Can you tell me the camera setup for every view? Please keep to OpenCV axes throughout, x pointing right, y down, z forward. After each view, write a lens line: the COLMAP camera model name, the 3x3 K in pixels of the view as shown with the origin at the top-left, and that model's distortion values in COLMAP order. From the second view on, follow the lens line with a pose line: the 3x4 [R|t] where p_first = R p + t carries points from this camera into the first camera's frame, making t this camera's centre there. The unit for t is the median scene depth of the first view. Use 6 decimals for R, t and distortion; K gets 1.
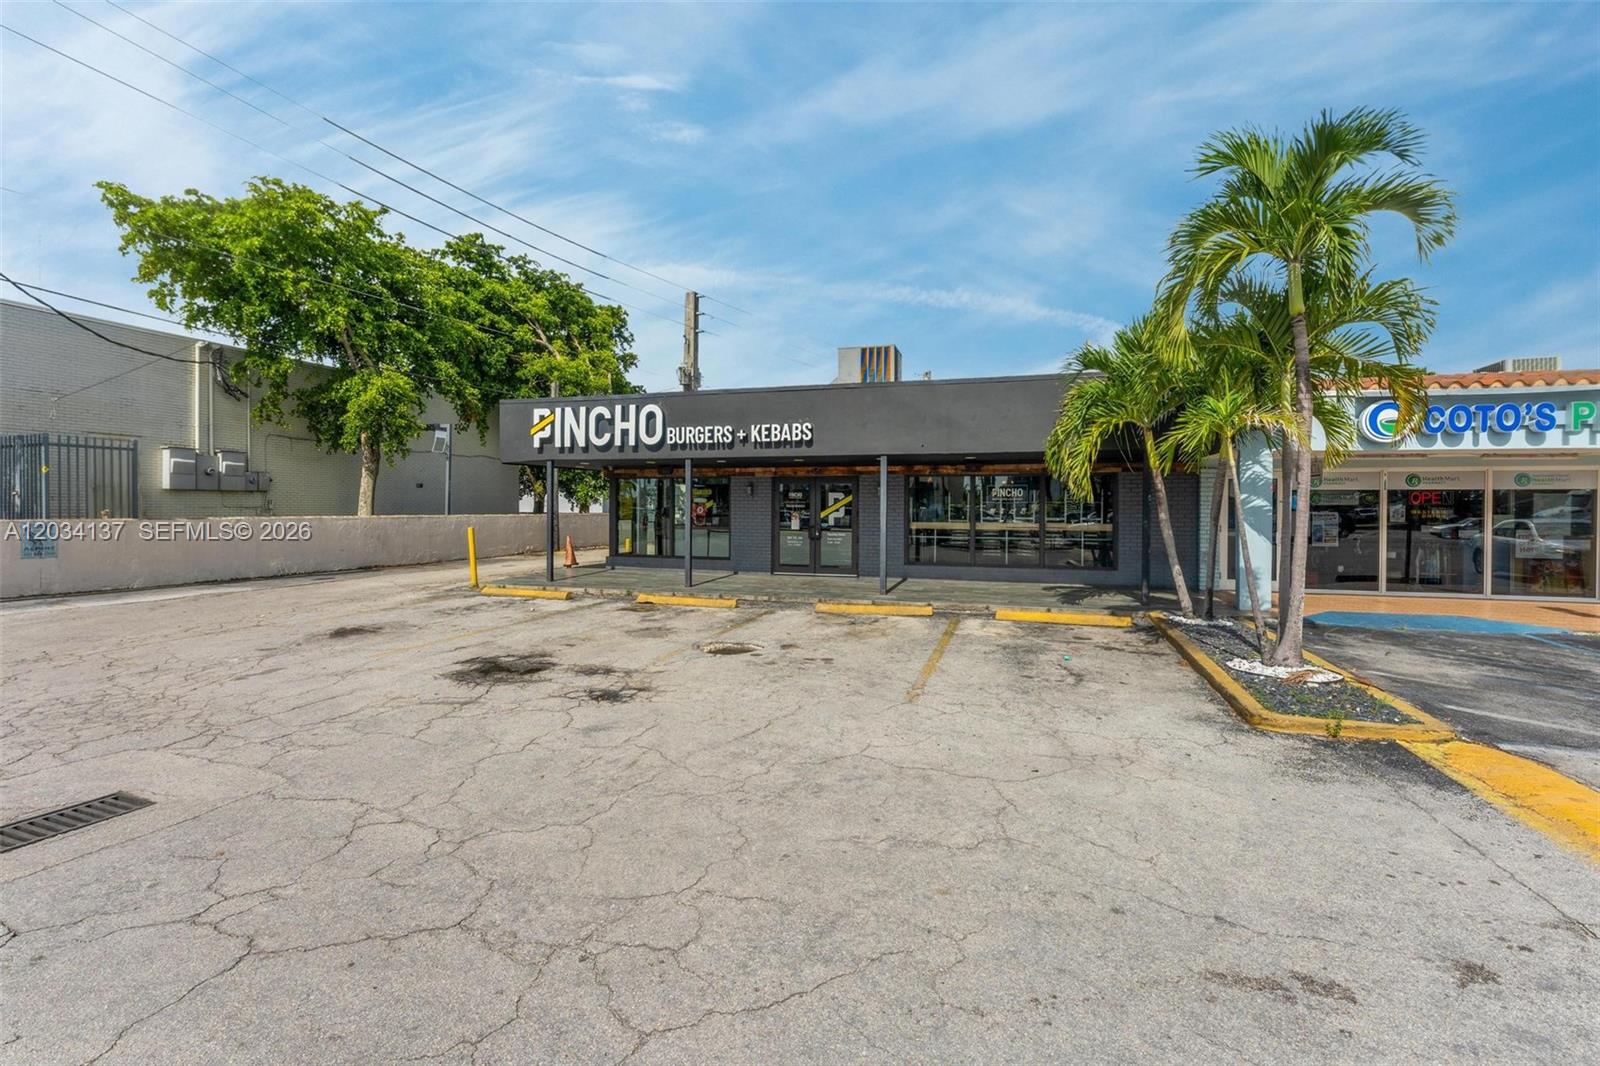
lens RADIAL K [[729.9, 0, 796.1], [0, 729.9, 521.6], [0, 0, 1]] dist [-0.001623, 0.000106]
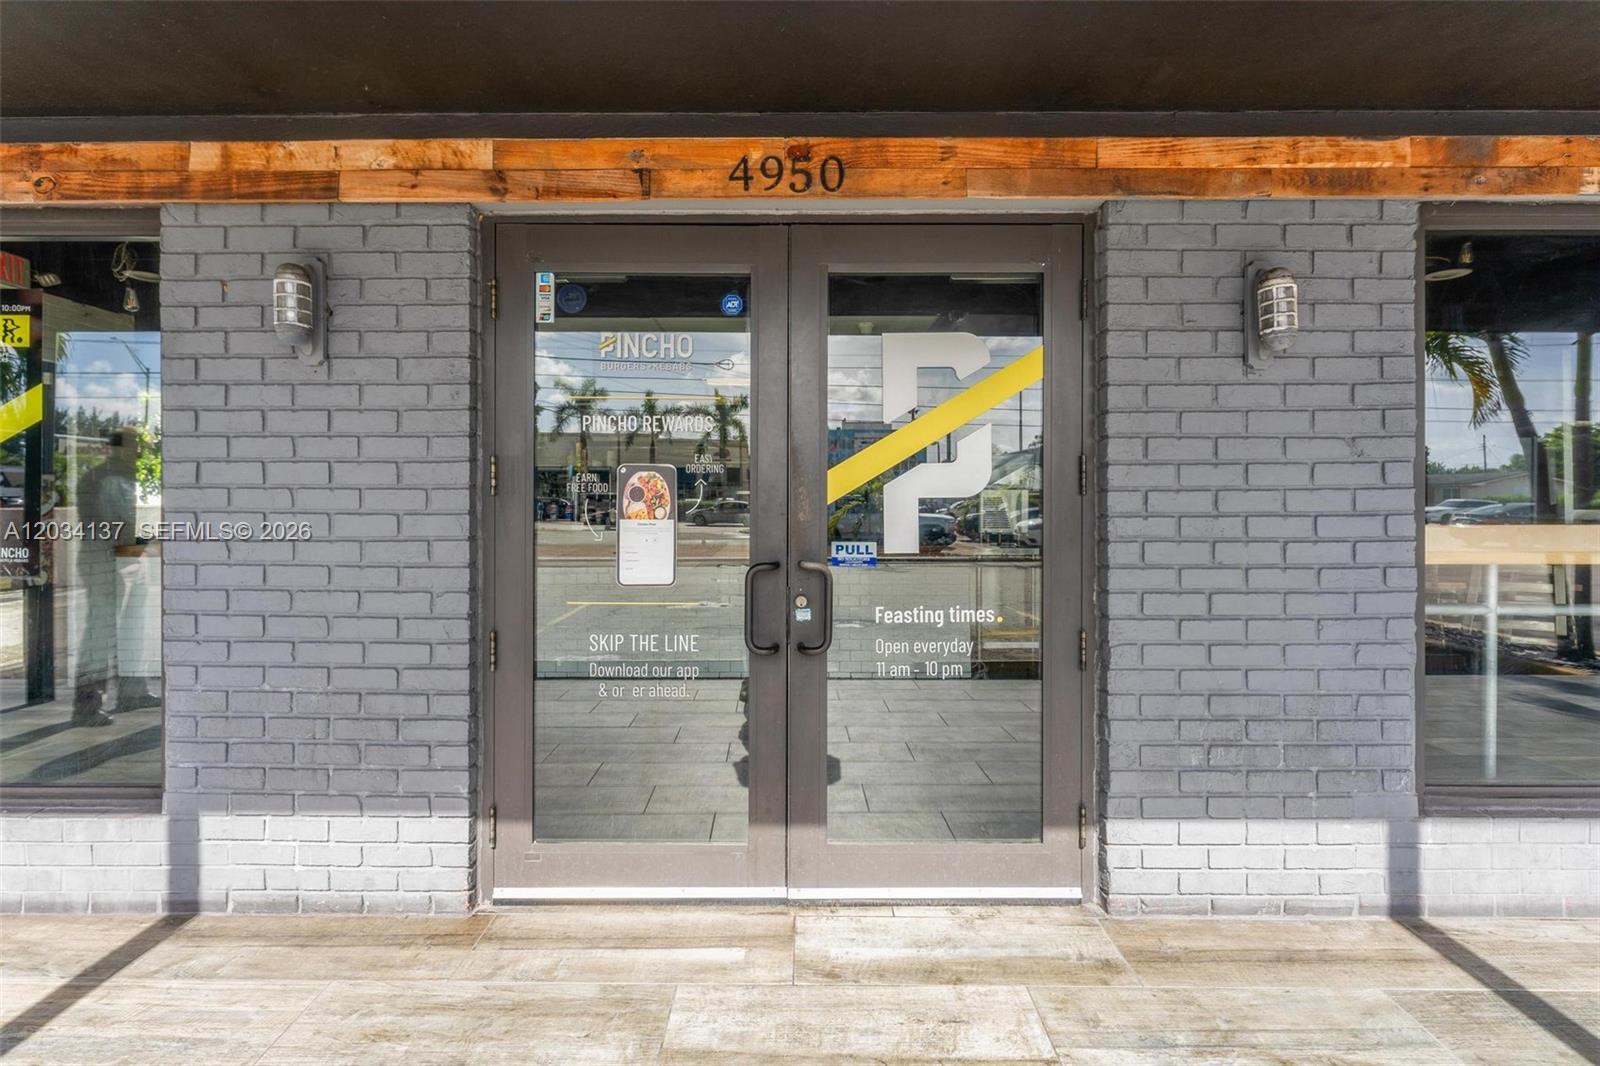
lens RADIAL K [[729.9, 0, 824.6], [0, 729.9, 505.4], [0, 0, 1]] dist [-0.001623, 0.000106]
pose [[0.958974, -0.009328, 0.283342, -0.008568], [0.010868, 0.999933, -0.003864, -0.003729], [-0.283287, 0.006785, 0.959011, 0.845798]]
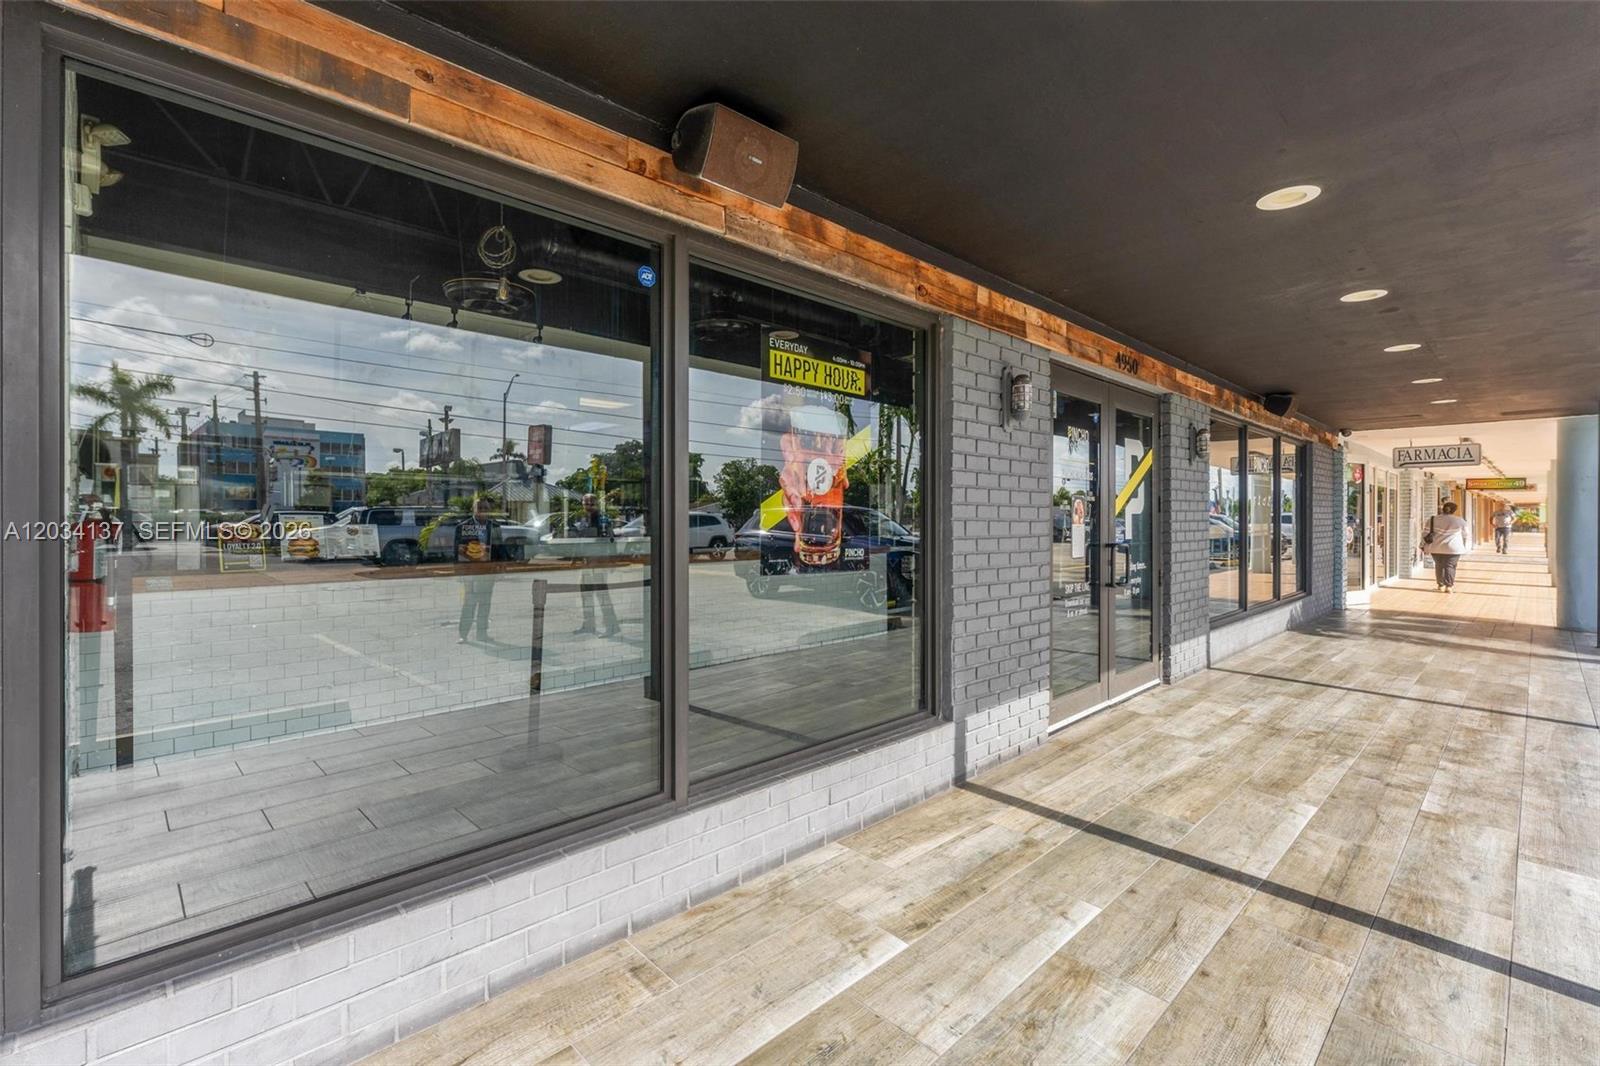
lens RADIAL K [[729.9, 0, 797.1], [0, 729.9, 524.3], [0, 0, 1]] dist [-0.001623, 0.000106]
pose [[0.474692, -0.015089, 0.880022, -0.300277], [0.013220, 0.999862, 0.010012, -0.006077], [-0.880052, 0.006882, 0.474827, 0.956283]]
